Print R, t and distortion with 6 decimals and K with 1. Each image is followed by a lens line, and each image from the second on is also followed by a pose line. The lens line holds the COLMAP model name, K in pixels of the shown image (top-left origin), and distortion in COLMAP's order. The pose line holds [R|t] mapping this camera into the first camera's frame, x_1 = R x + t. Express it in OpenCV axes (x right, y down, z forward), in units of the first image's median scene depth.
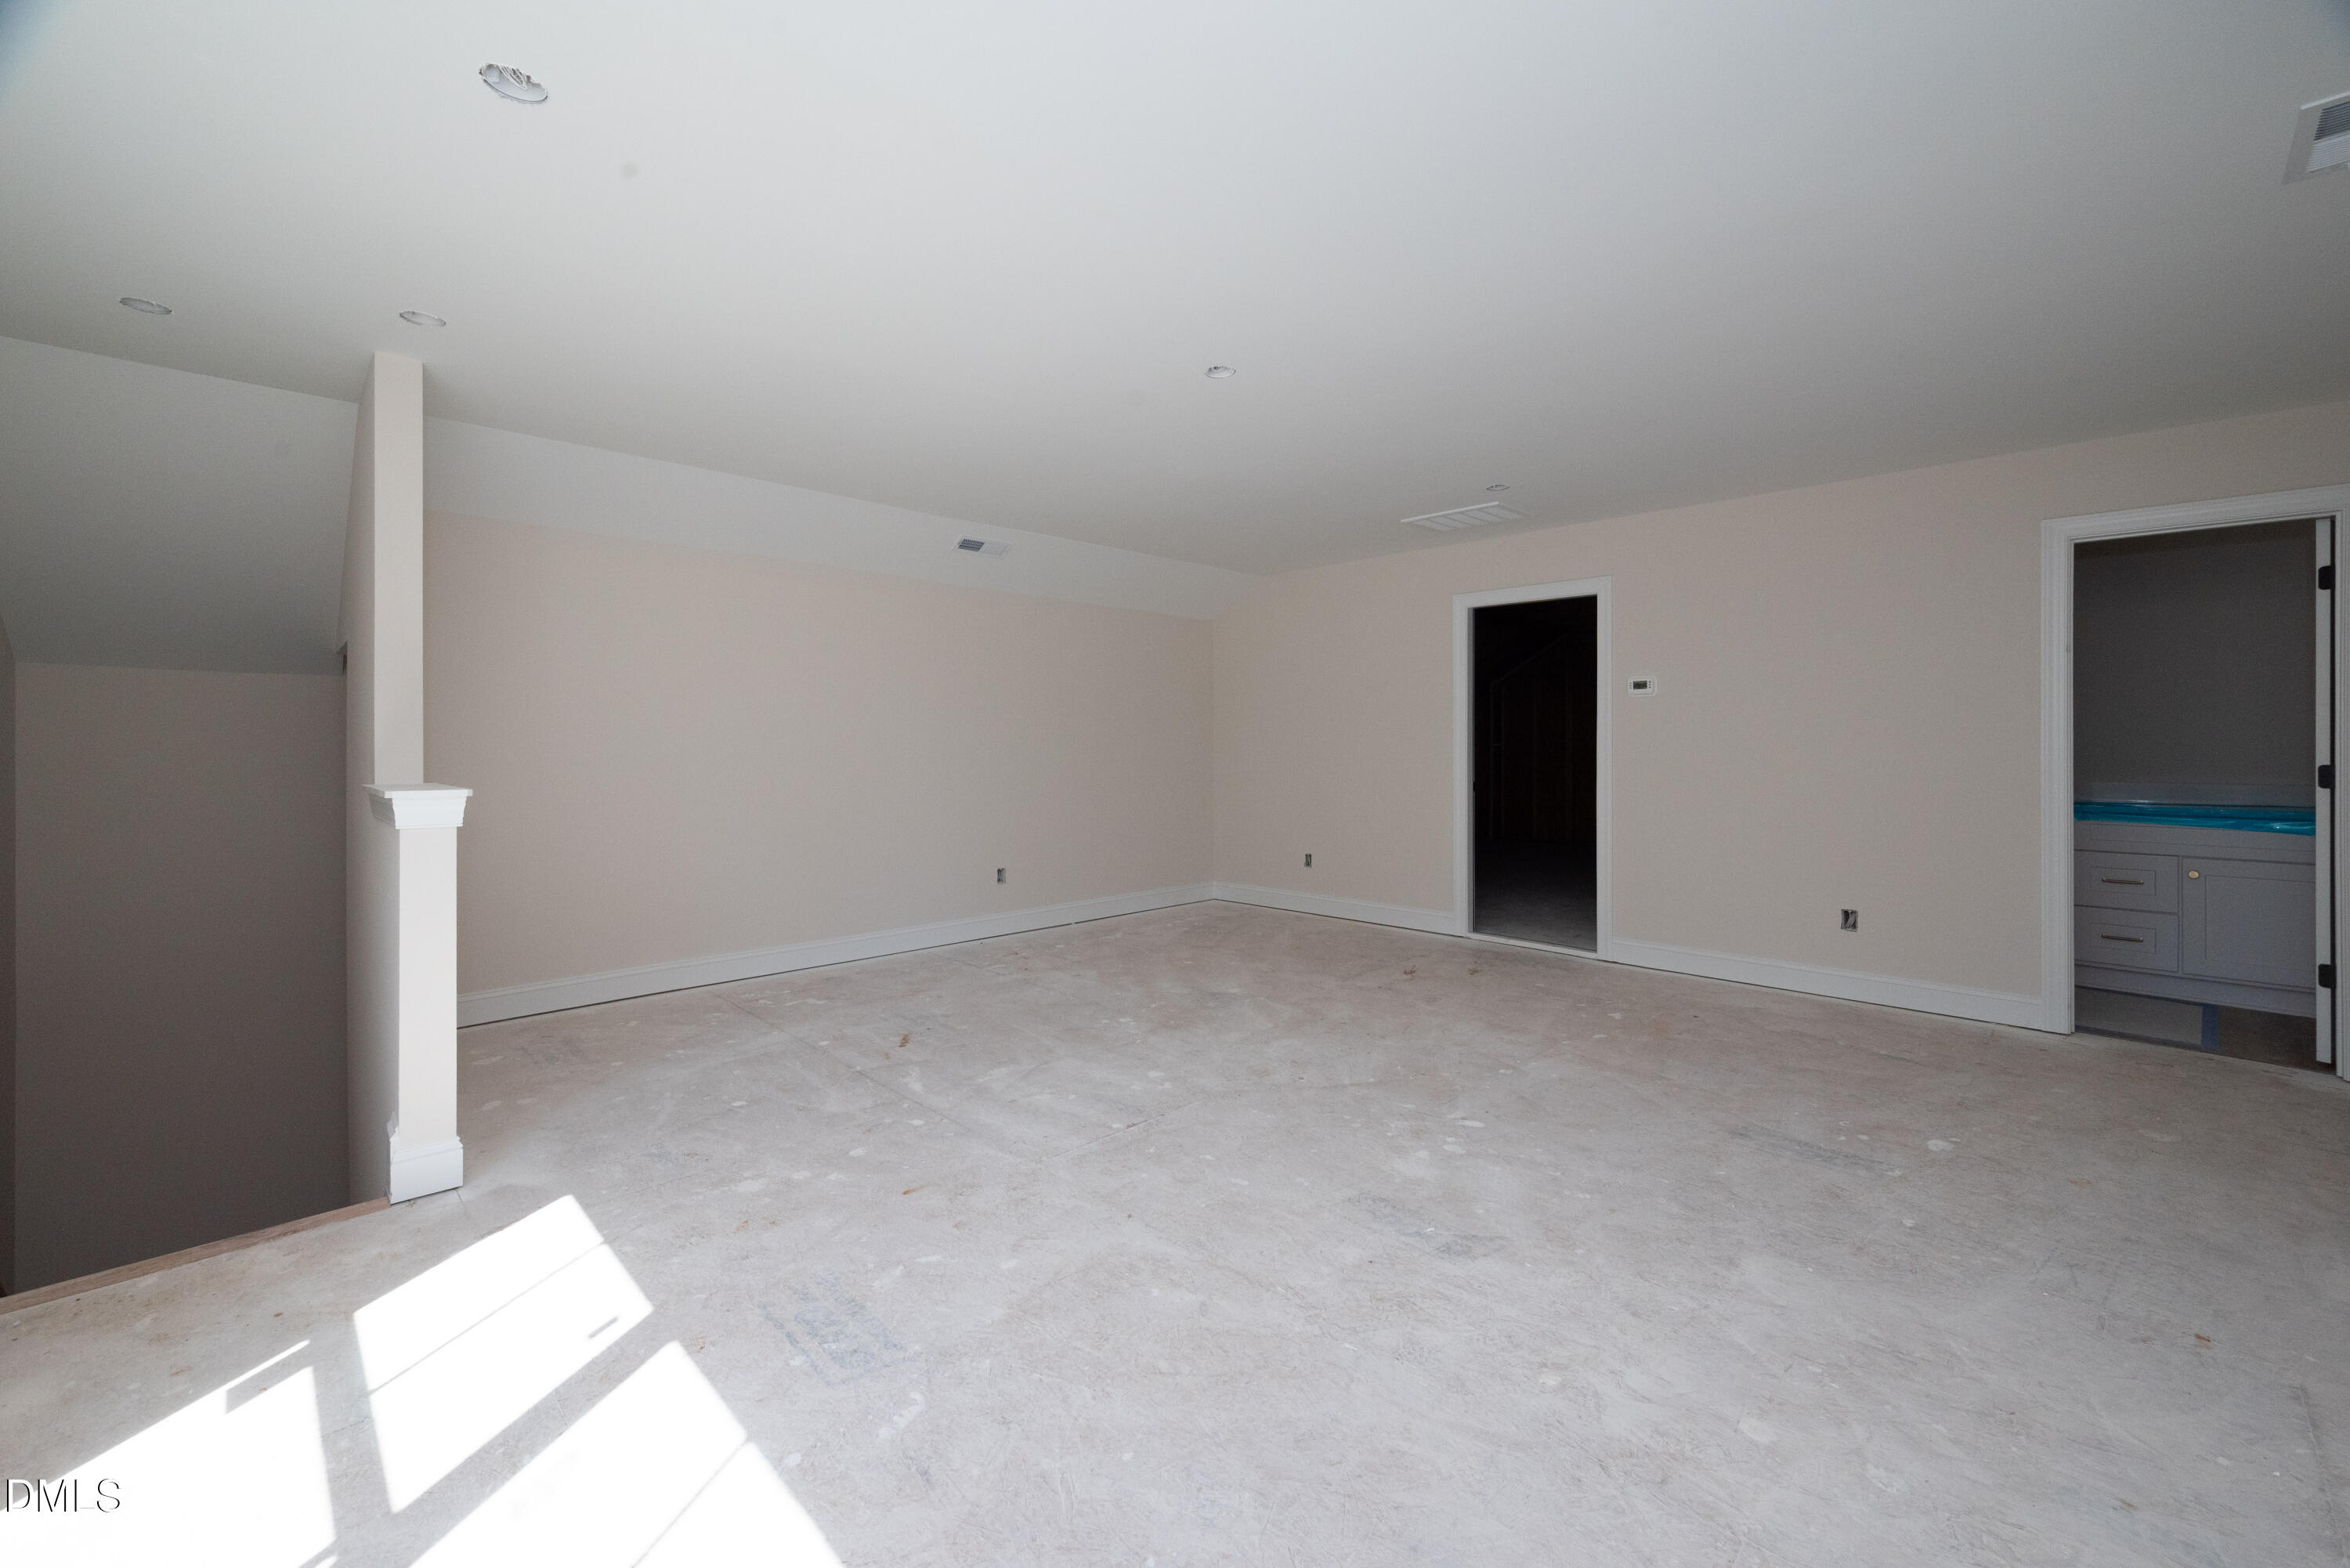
lens RADIAL K [[946.8, 0, 1174.8], [0, 946.8, 765.7], [0, 0, 1]] dist [-0.005932, -0.000148]
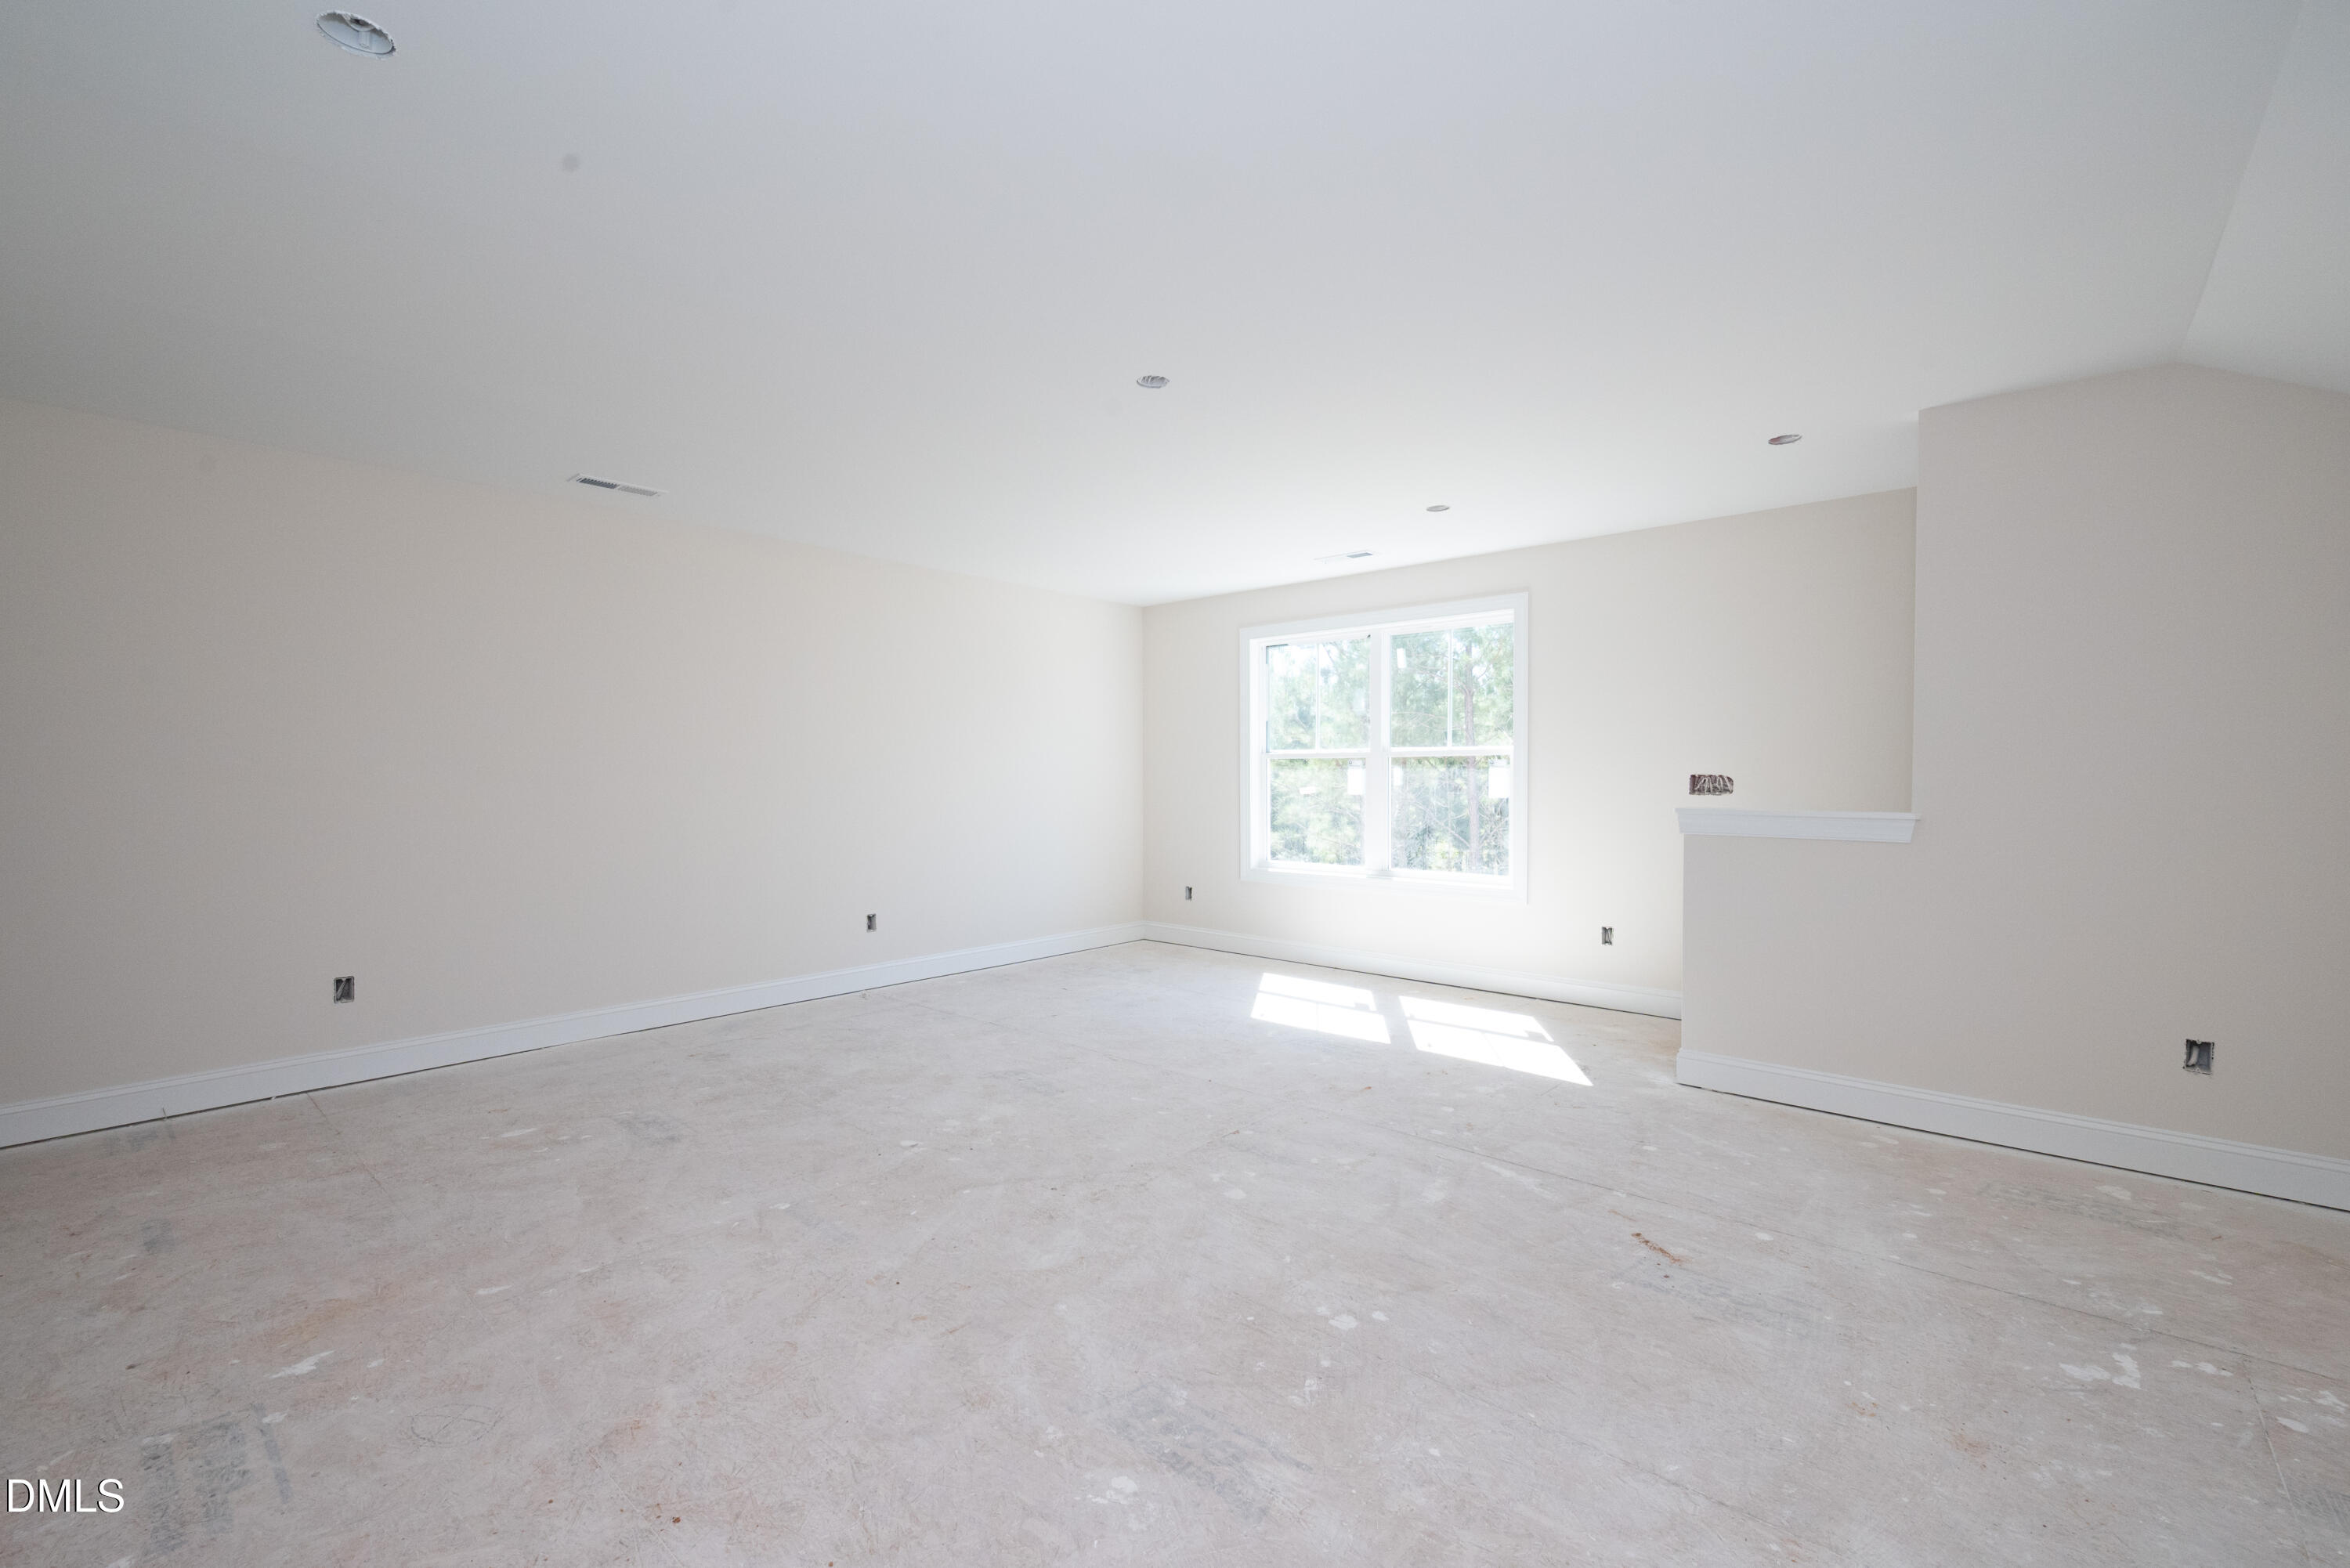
lens RADIAL K [[946.8, 0, 1175.0], [0, 946.8, 775.6], [0, 0, 1]] dist [-0.005932, -0.000148]
pose [[-0.996791, 0.000769, -0.080045, 0.107567], [-0.000918, 0.999778, 0.021036, -0.047001], [0.080043, 0.021042, -0.996569, 2.047580]]
